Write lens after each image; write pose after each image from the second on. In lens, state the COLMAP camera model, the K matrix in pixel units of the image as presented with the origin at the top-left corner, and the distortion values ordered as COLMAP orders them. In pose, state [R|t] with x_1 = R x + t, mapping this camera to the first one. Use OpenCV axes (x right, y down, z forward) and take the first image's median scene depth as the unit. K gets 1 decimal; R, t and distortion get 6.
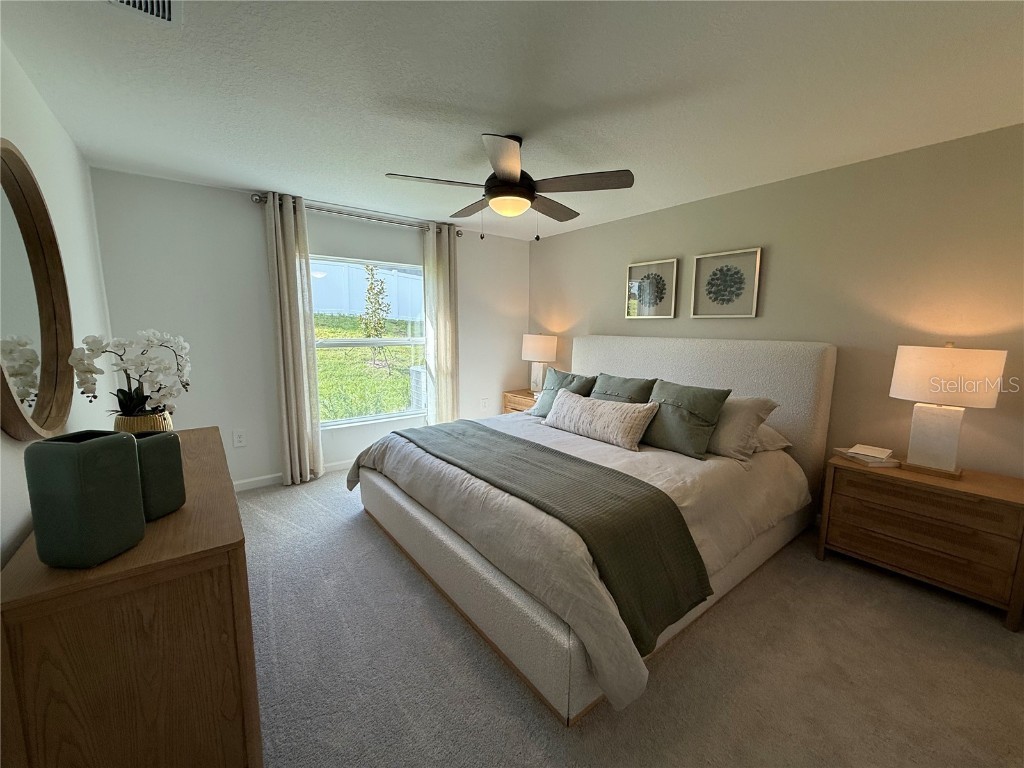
lens RADIAL K [[409.4, 0, 510.2], [0, 409.4, 384.5], [0, 0, 1]] dist [-0.001497, -0.000019]
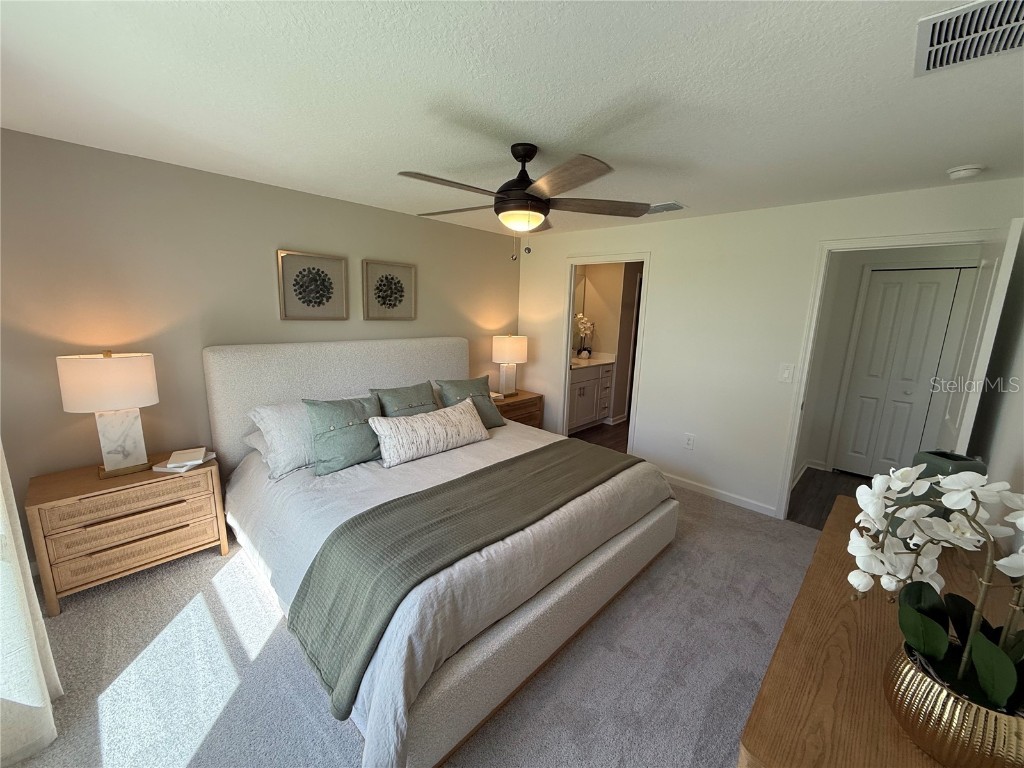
lens RADIAL K [[409.4, 0, 510.7], [0, 409.4, 383.1], [0, 0, 1]] dist [-0.001497, -0.000019]
pose [[-0.146781, -0.186160, 0.971494, -0.683956], [0.117090, 0.971956, 0.203940, -0.189877], [-0.982214, 0.143686, -0.120867, 0.852012]]
